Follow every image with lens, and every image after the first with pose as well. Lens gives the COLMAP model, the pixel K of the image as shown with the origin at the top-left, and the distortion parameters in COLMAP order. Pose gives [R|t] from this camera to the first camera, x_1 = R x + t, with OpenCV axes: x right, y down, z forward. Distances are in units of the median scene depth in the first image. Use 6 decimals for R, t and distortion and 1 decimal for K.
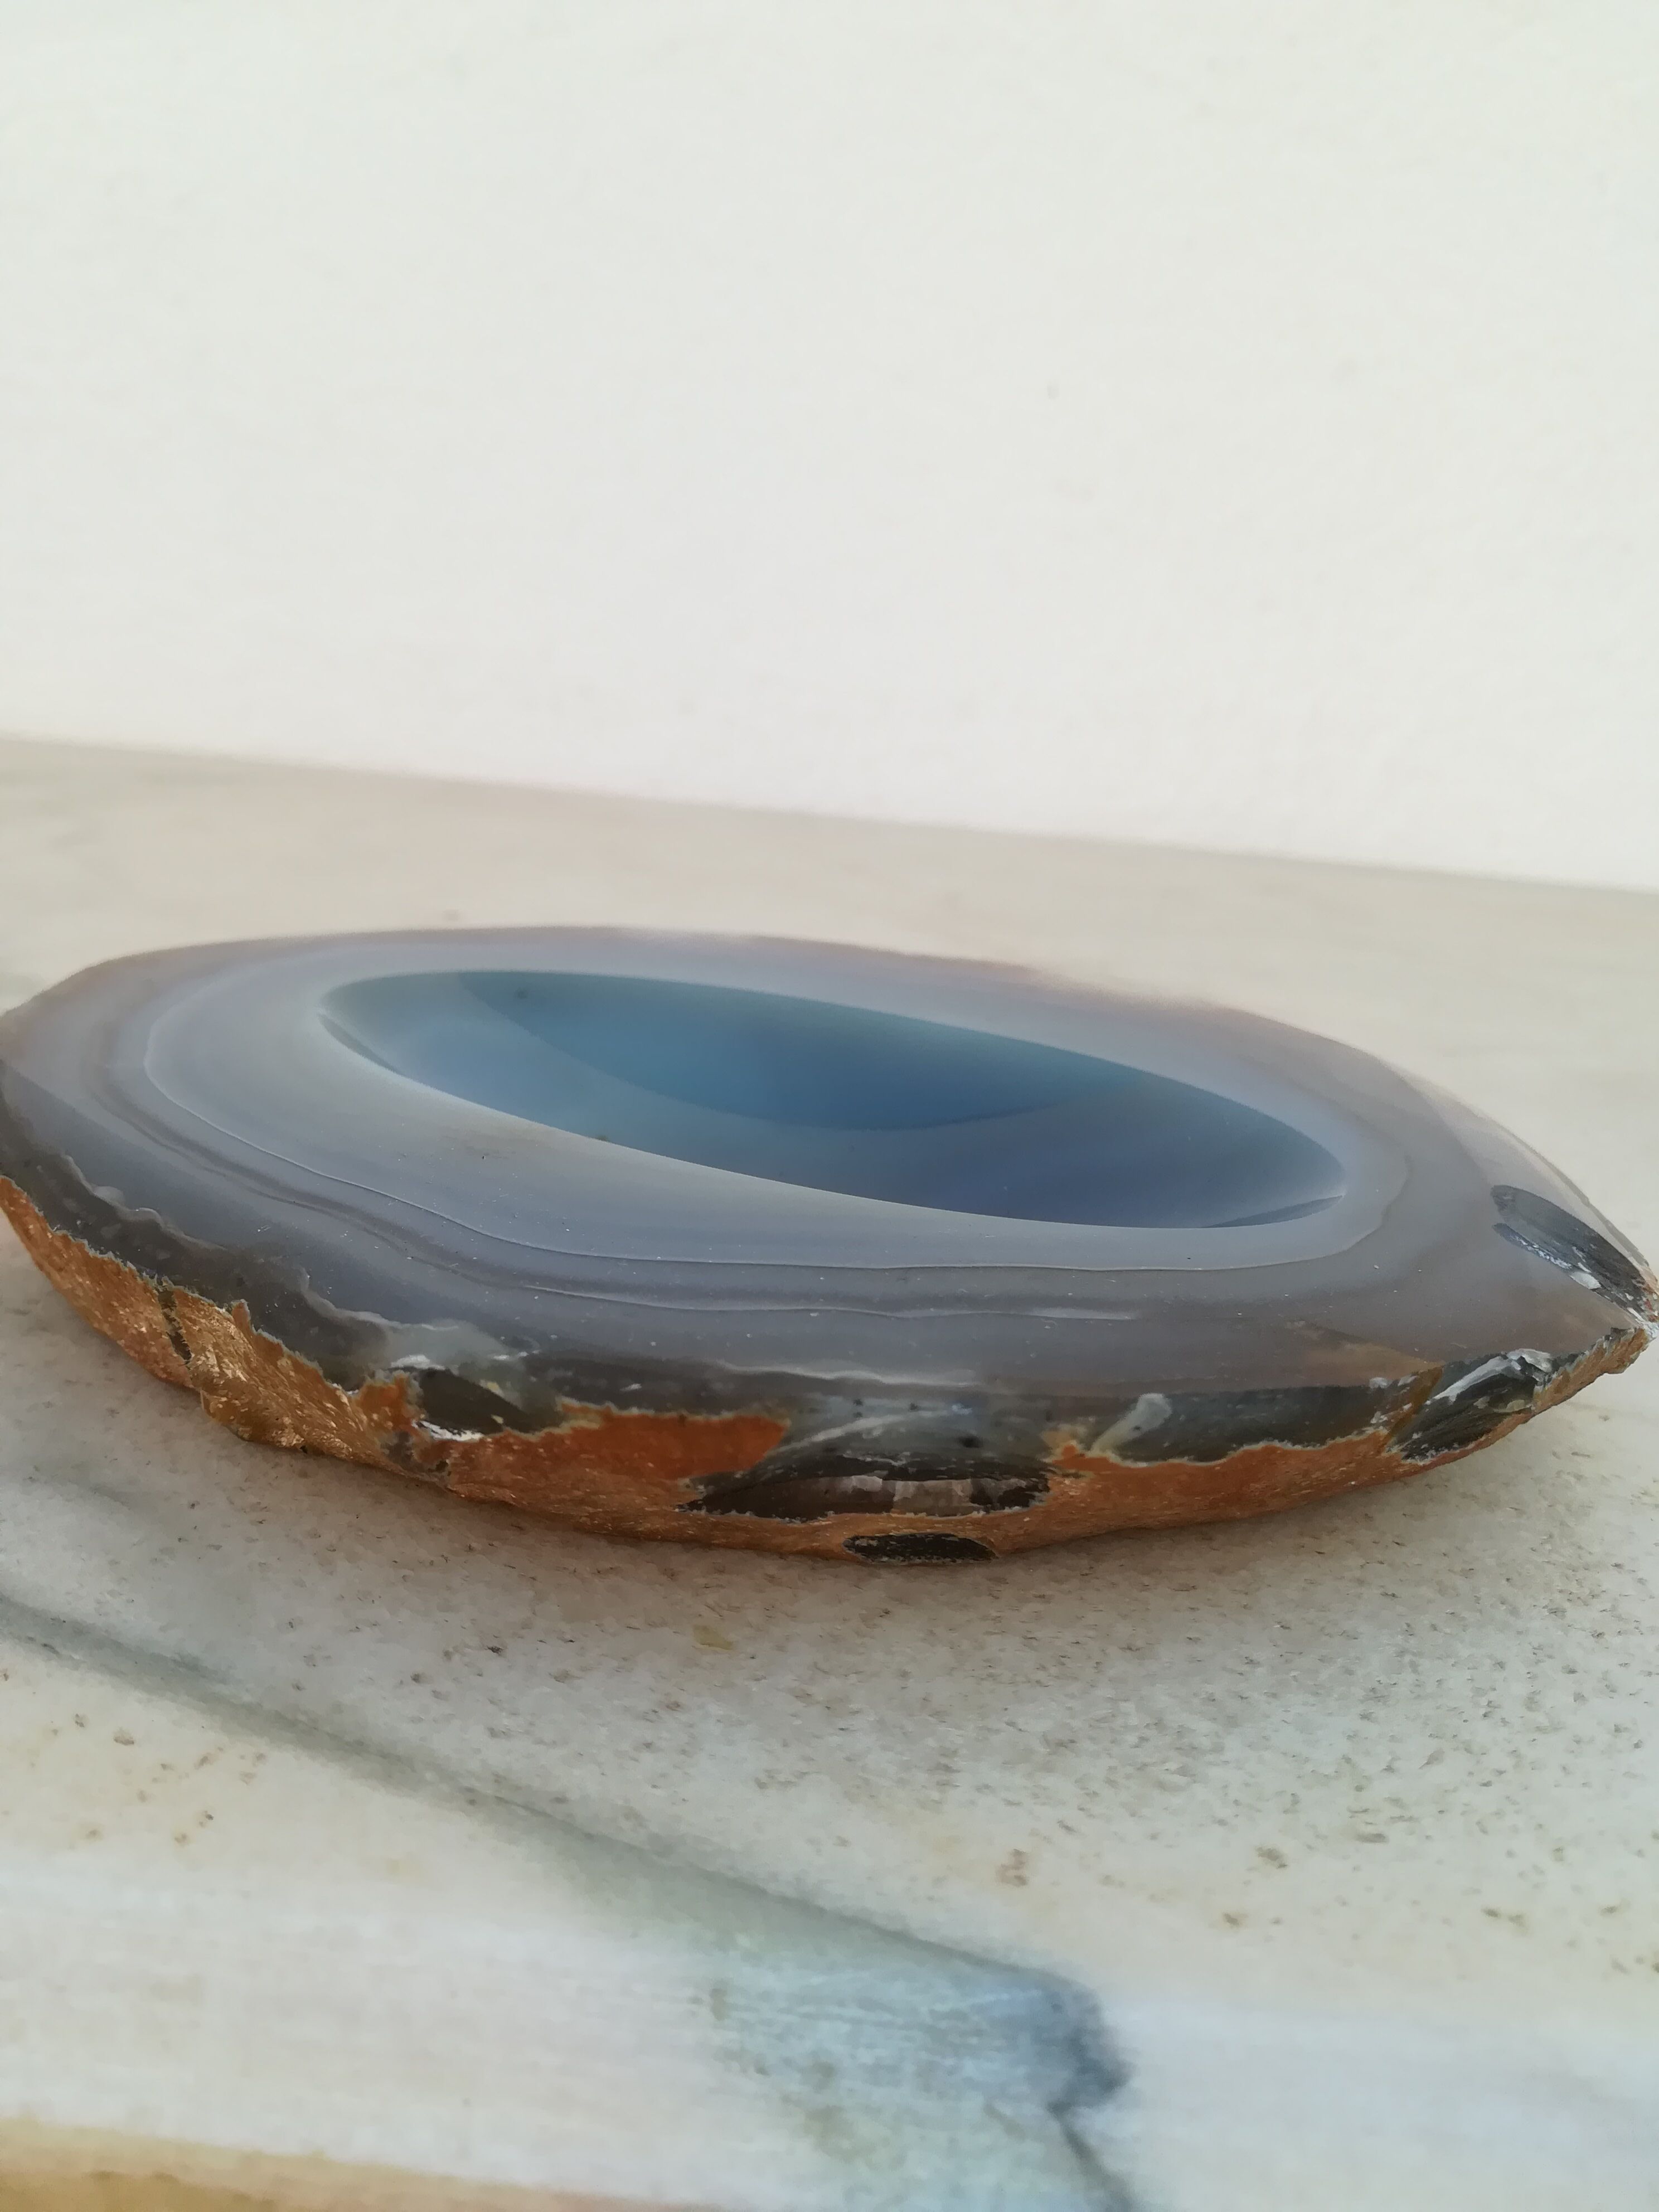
lens RADIAL K [[1797.9, 0, 831.7], [0, 1797.9, 1129.7], [0, 0, 1]] dist [0.034263, -0.100463]
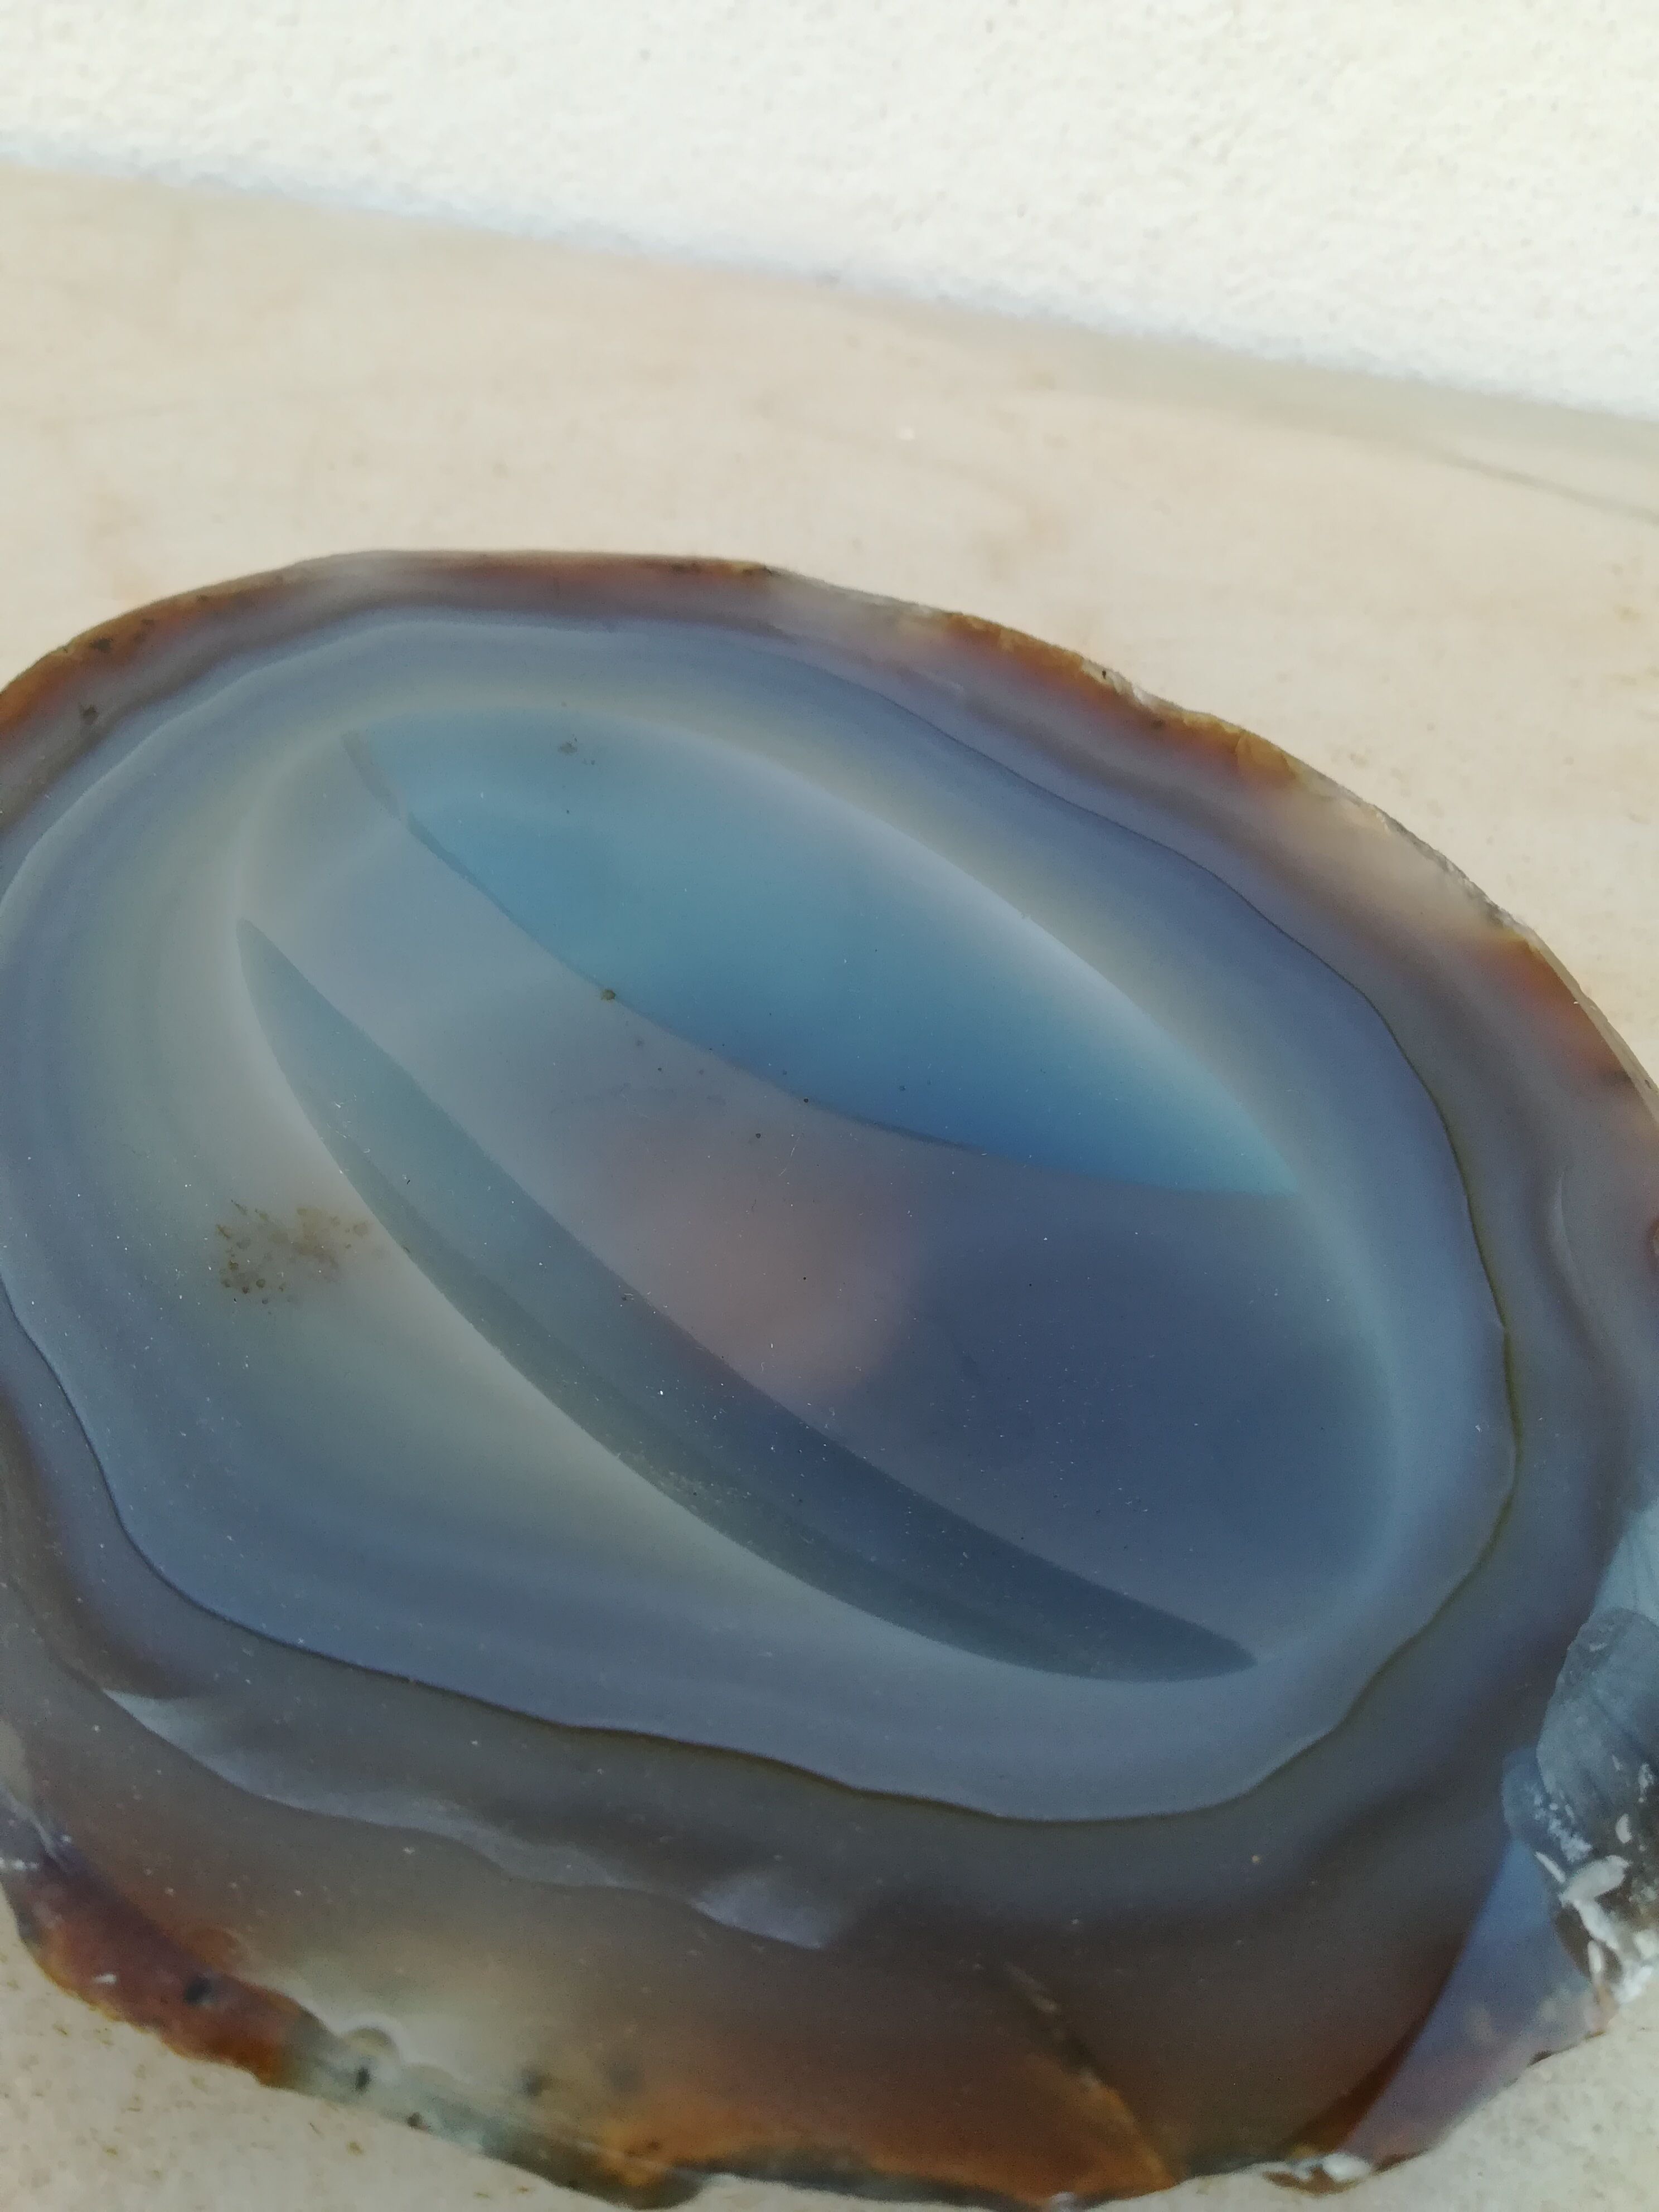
lens RADIAL K [[1797.9, 0, 831.7], [0, 1797.9, 1129.7], [0, 0, 1]] dist [0.034263, -0.100463]
pose [[0.942516, 0.269215, -0.197955, 0.236108], [-0.141299, 0.857913, 0.493984, -0.586008], [0.302817, -0.437617, 0.846637, 0.524357]]
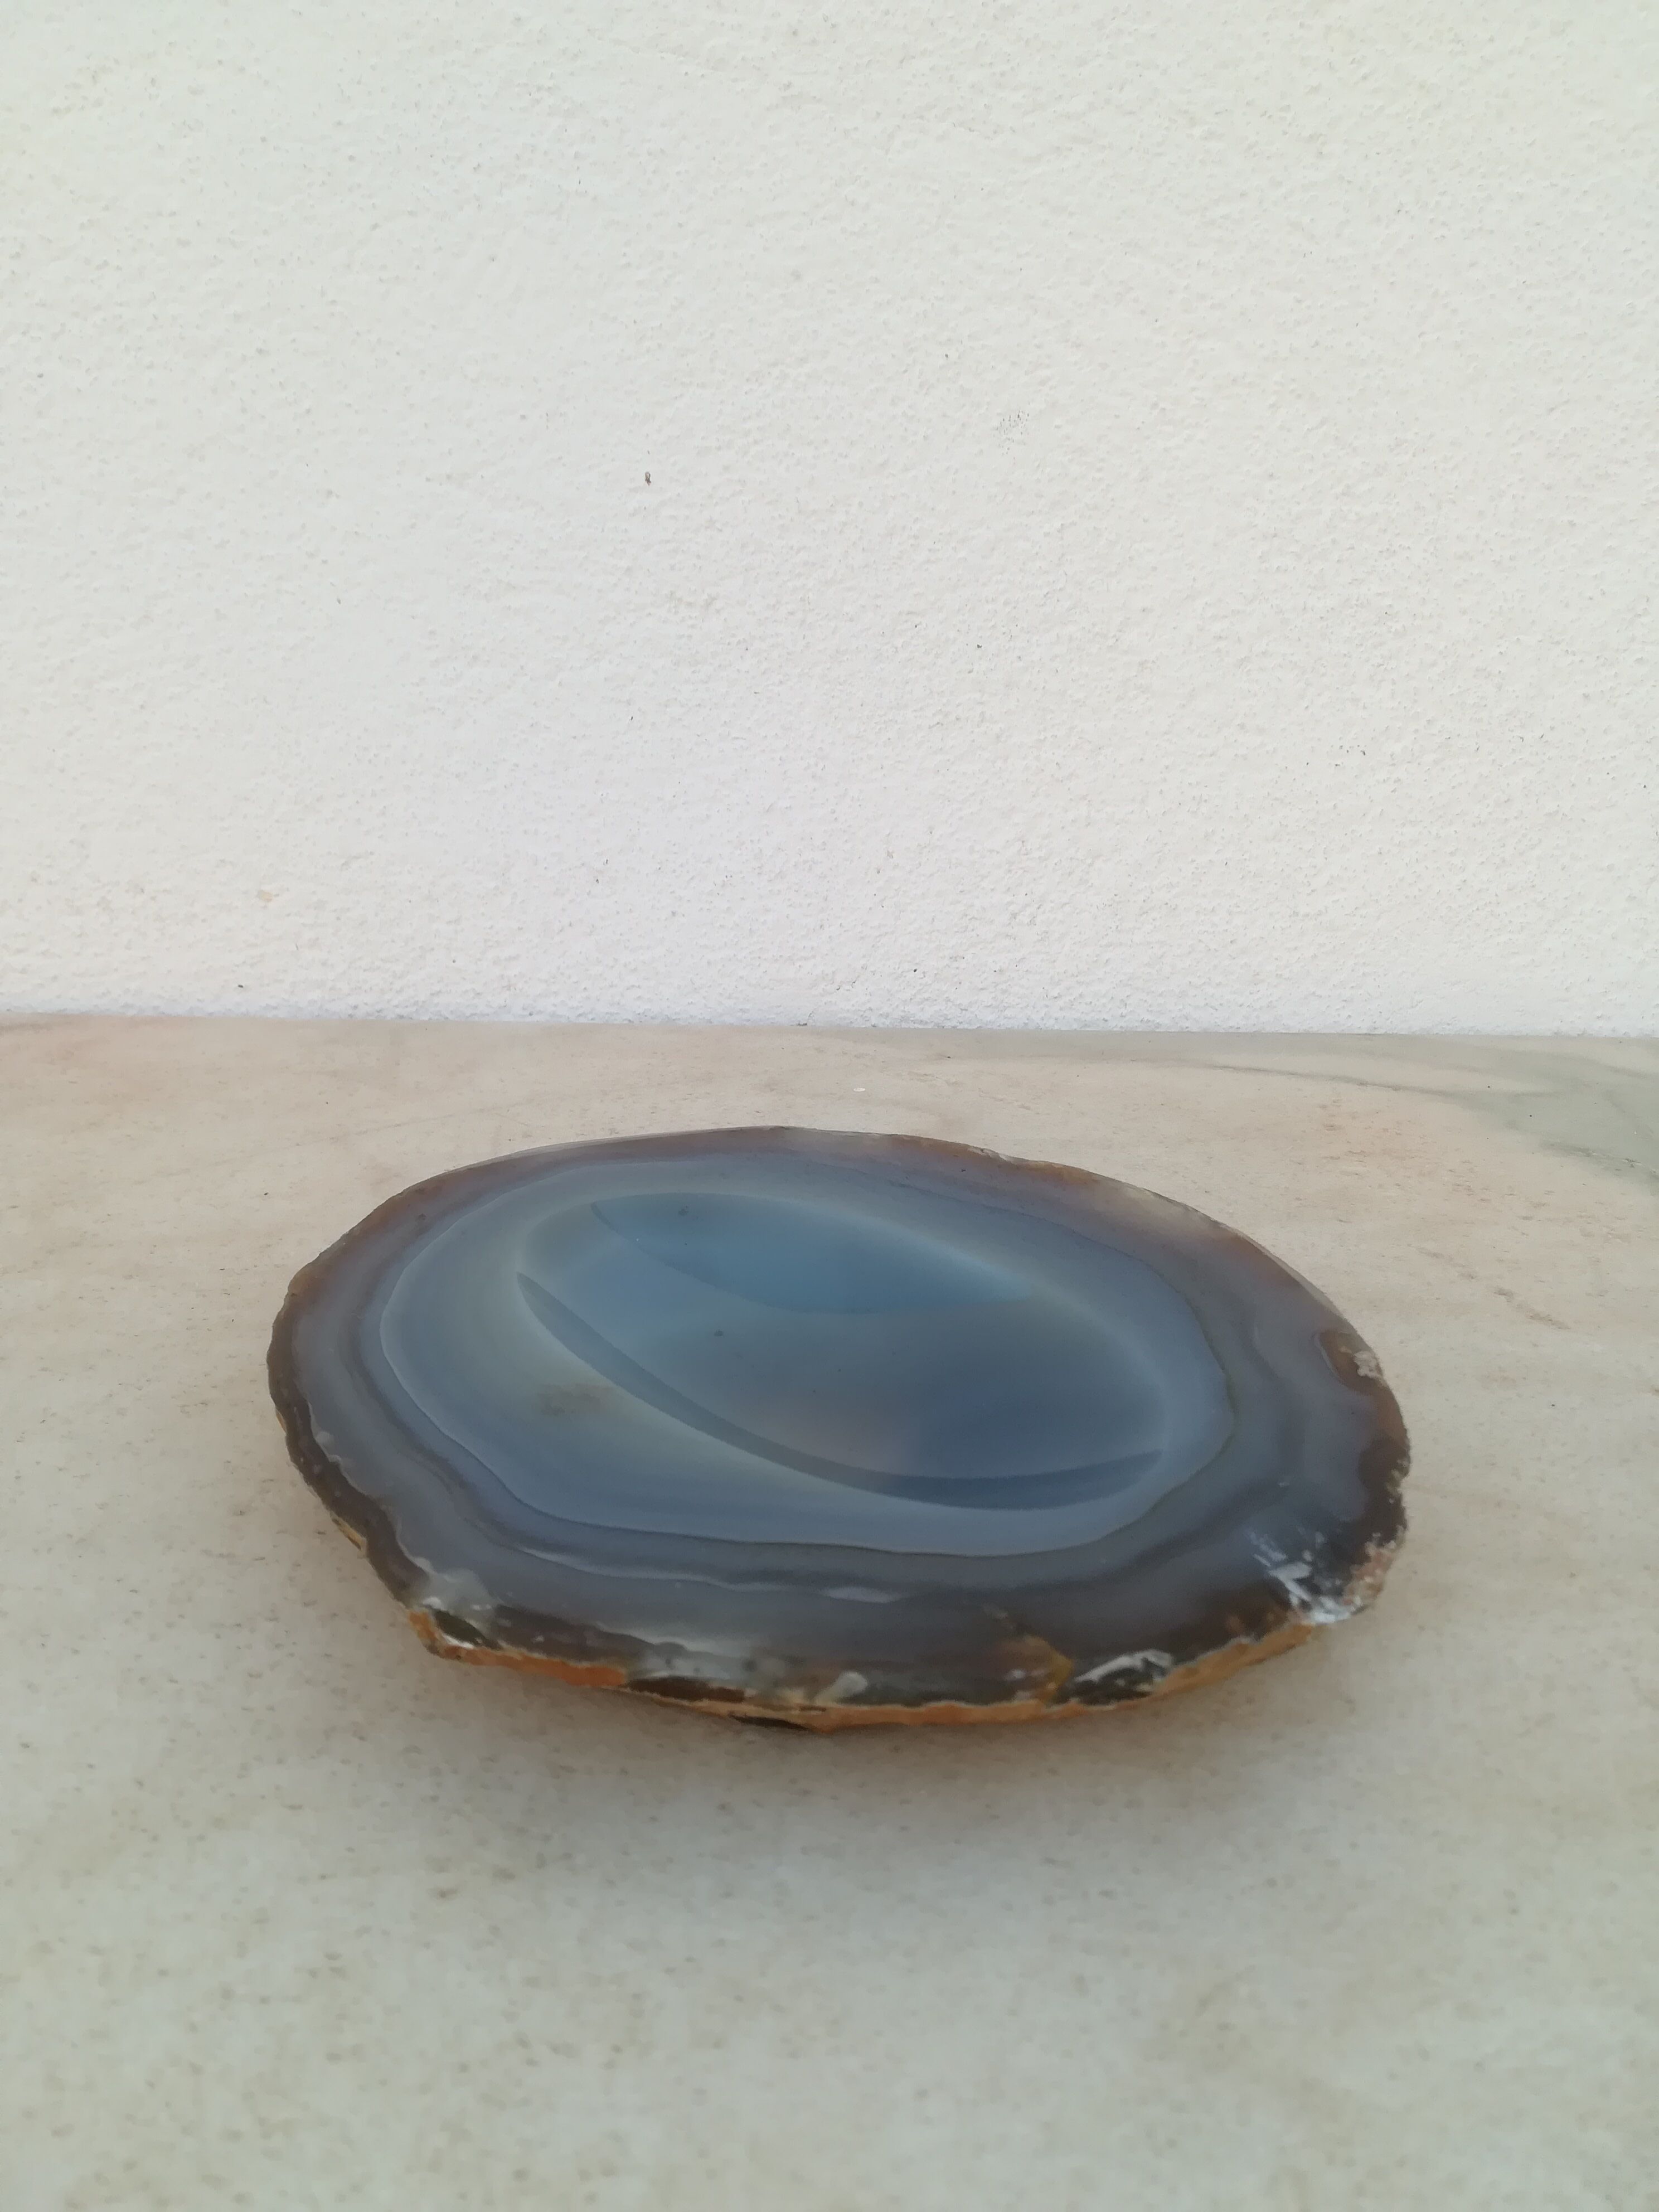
lens RADIAL K [[1730.5, 0, 825.4], [0, 1730.5, 1103.7], [0, 0, 1]] dist [0.049525, -0.081590]
pose [[0.958227, 0.029252, -0.284509, 0.540050], [-0.013303, 0.998238, 0.057832, -0.413170], [0.285699, -0.051632, 0.956927, -0.414114]]
